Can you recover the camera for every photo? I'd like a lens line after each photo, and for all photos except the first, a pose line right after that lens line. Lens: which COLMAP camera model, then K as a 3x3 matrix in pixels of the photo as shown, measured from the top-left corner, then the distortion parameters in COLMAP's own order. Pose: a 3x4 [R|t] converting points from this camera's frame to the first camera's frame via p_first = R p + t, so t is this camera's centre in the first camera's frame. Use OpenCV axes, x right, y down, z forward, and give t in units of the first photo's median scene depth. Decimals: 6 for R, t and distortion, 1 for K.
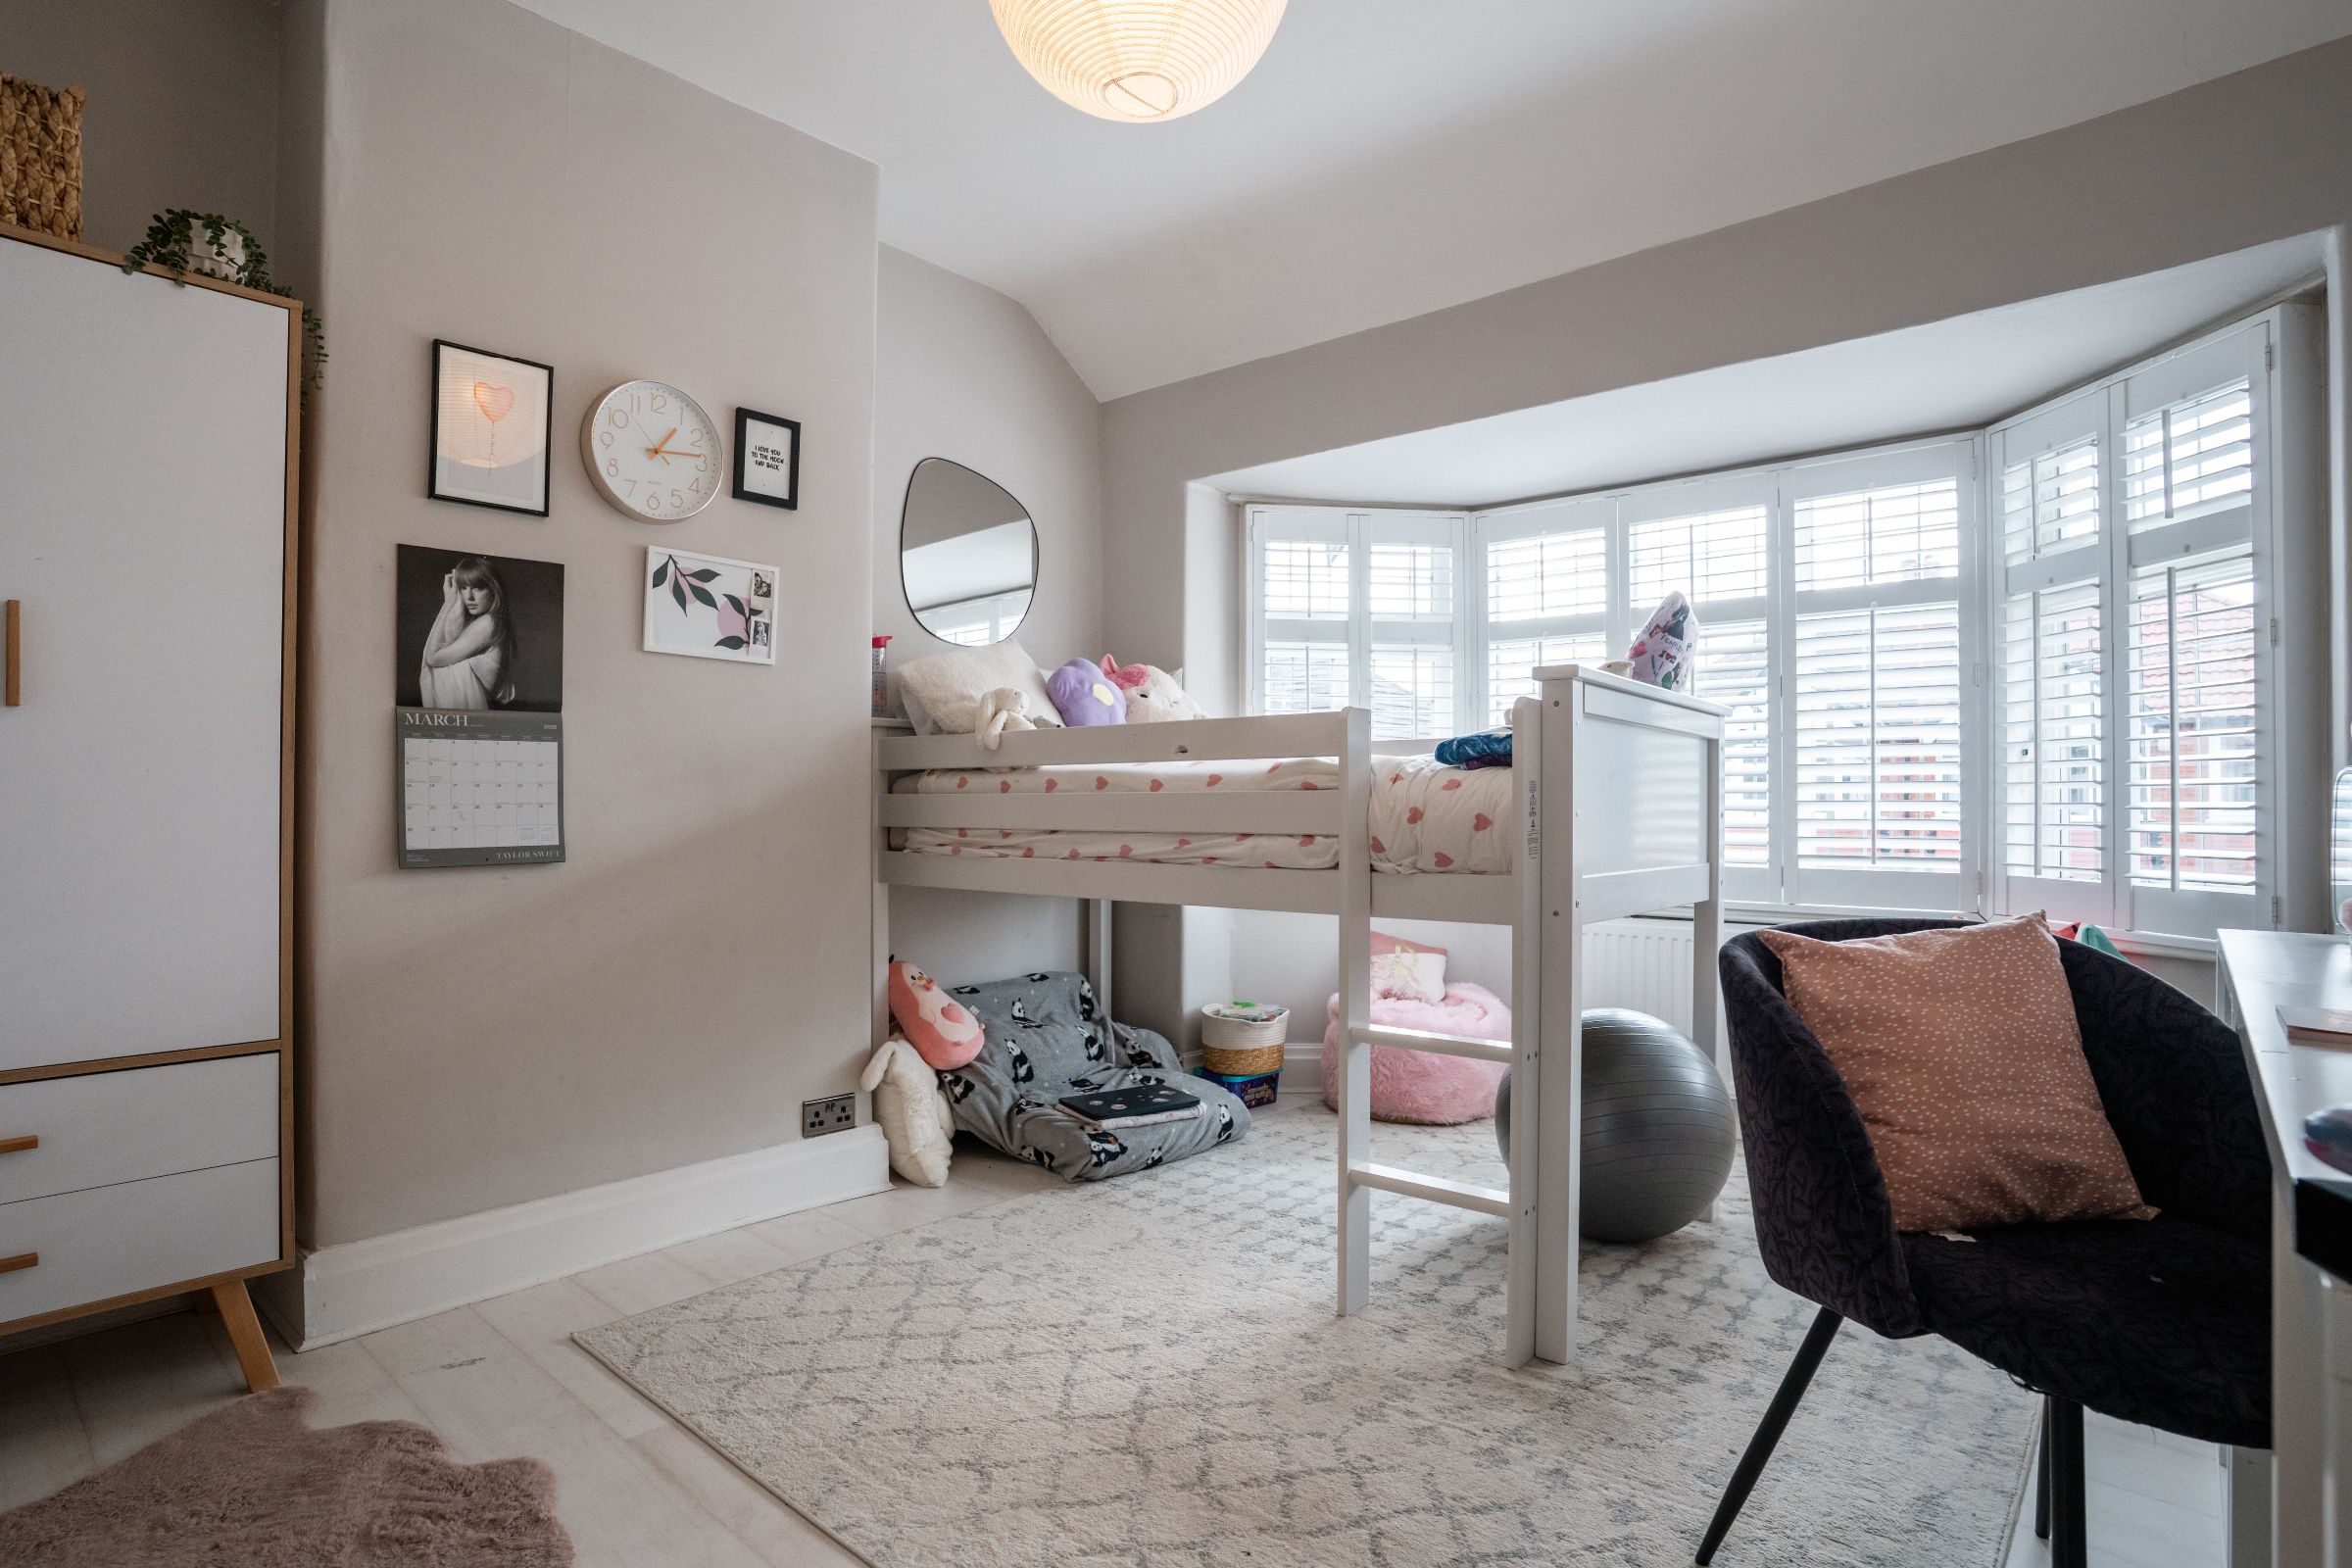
lens RADIAL K [[1190.4, 0, 1163.4], [0, 1190.4, 787.1], [0, 0, 1]] dist [-0.059490, 0.021607]
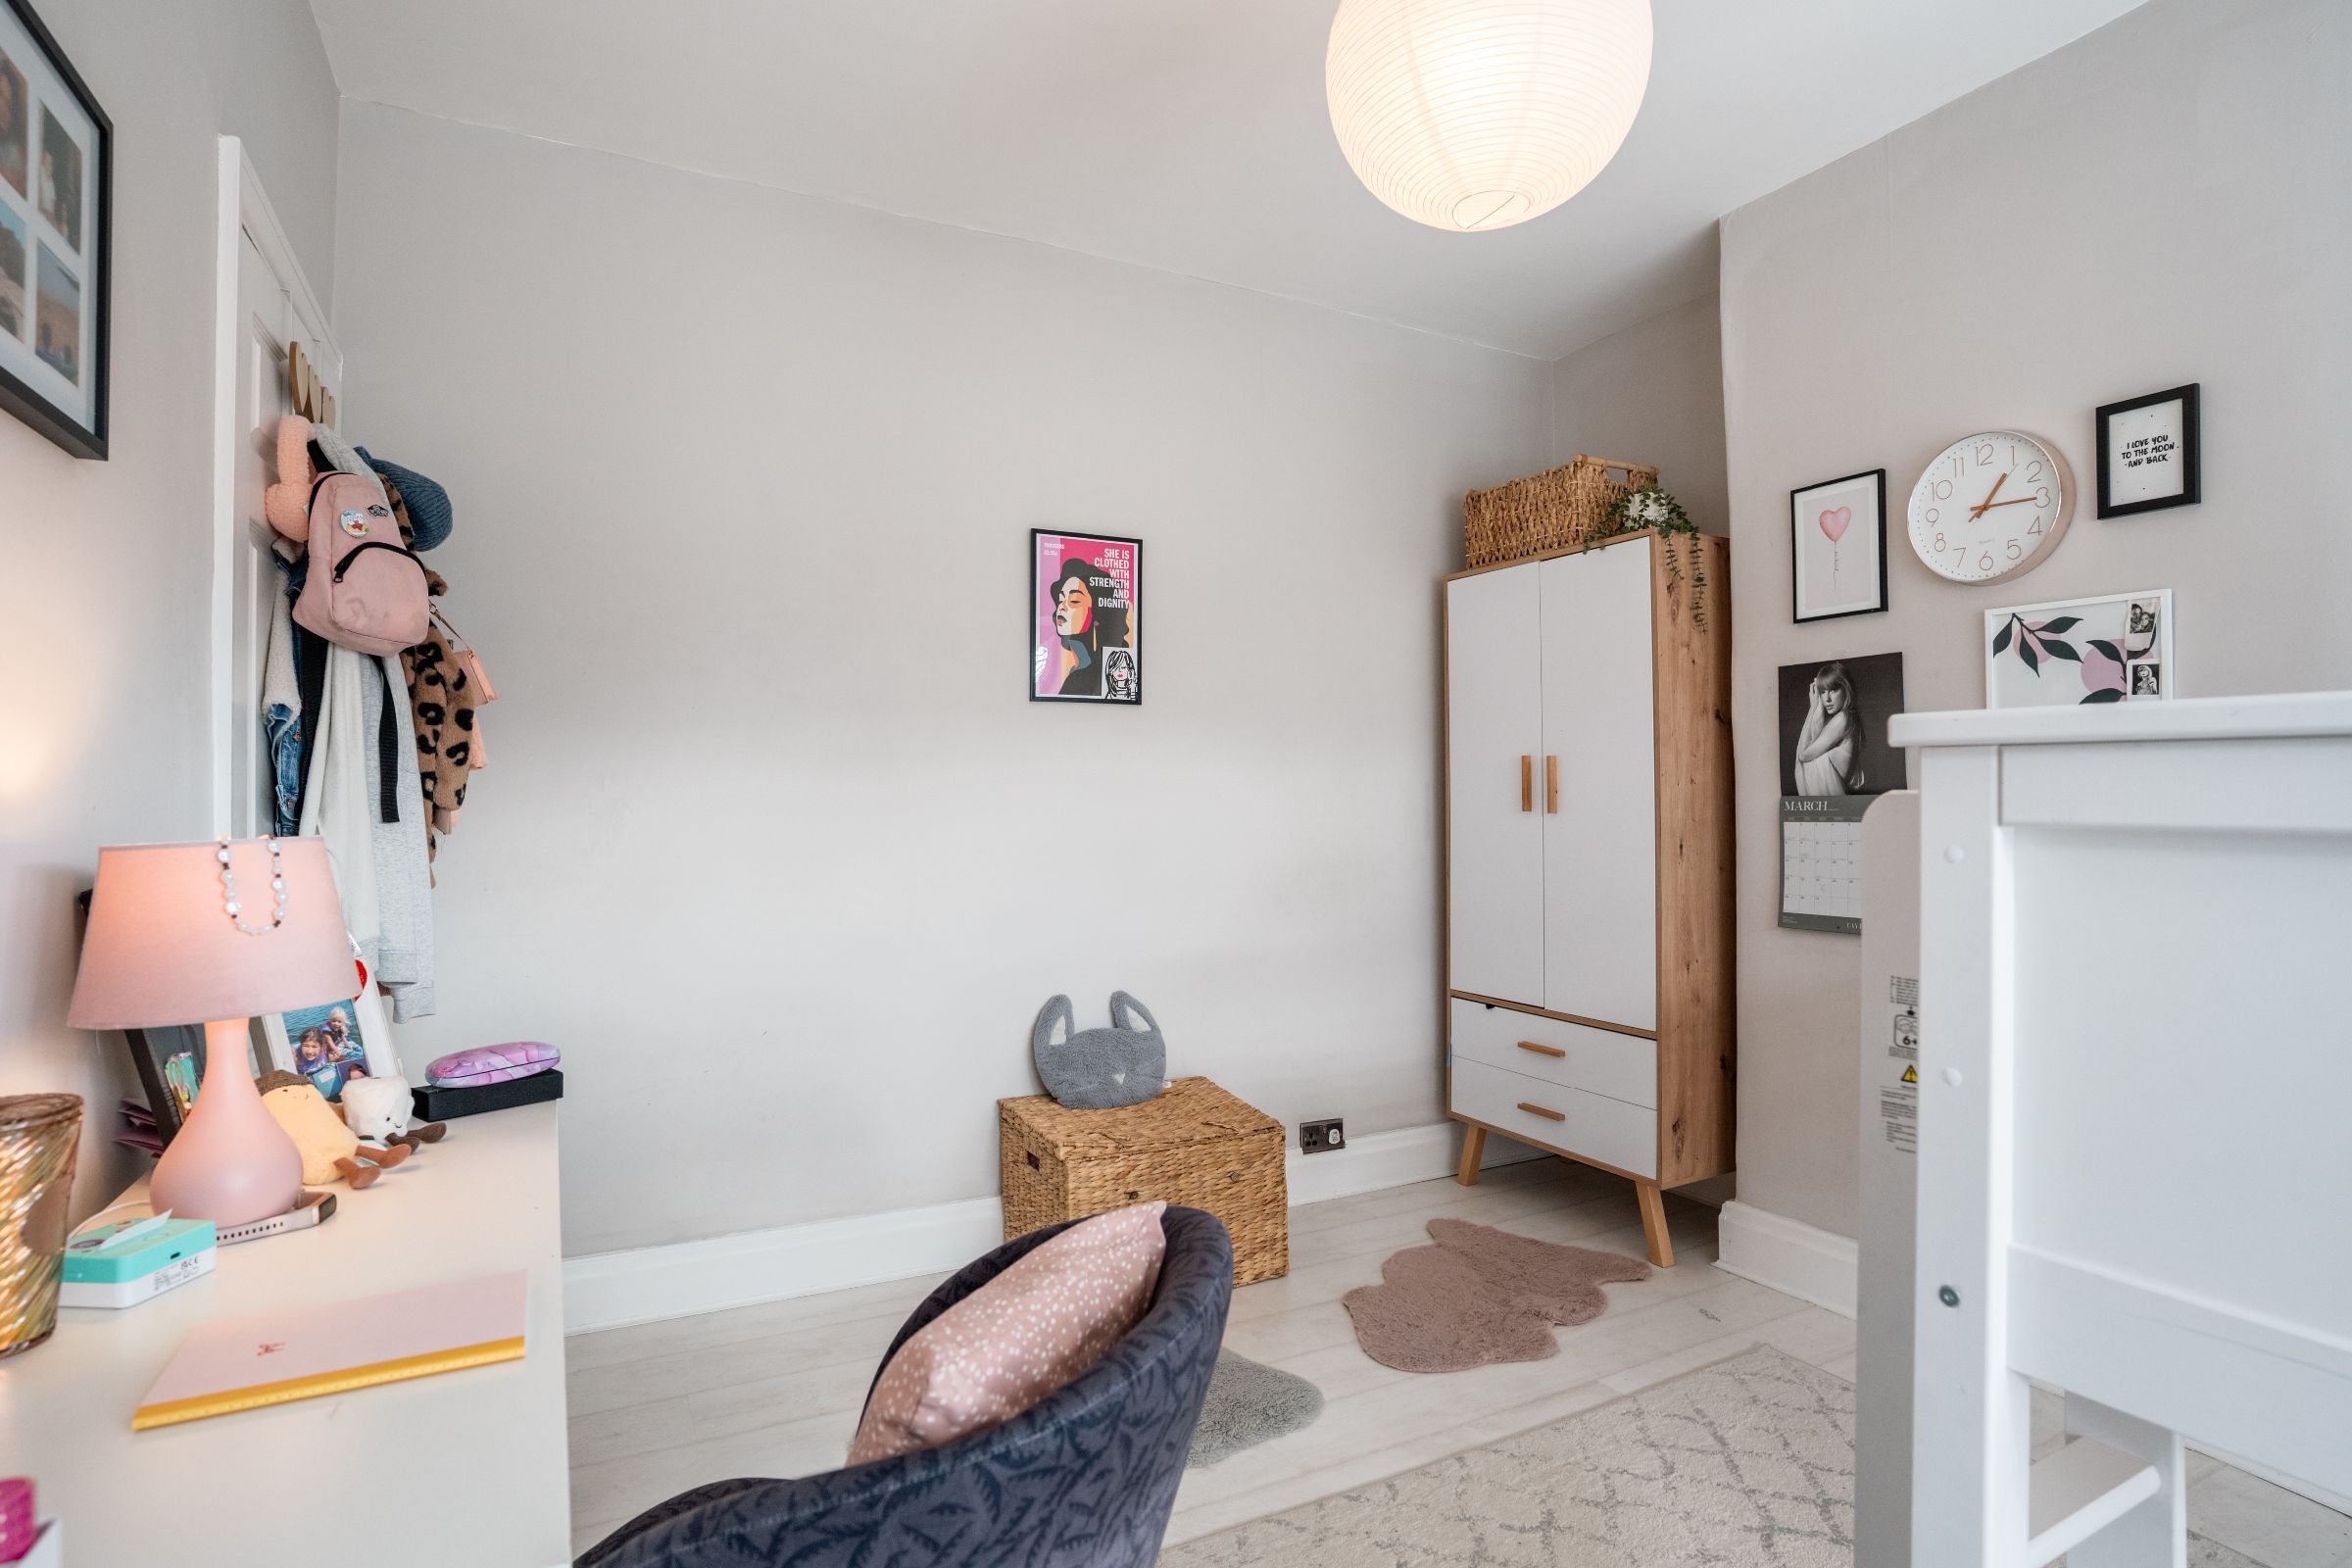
lens RADIAL K [[1190.4, 0, 1163.4], [0, 1190.4, 787.1], [0, 0, 1]] dist [-0.059490, 0.021607]
pose [[-0.360863, -0.004866, -0.932606, 0.712079], [0.015750, 0.999812, -0.011311, -0.071110], [0.932486, -0.018771, -0.360718, 0.785827]]
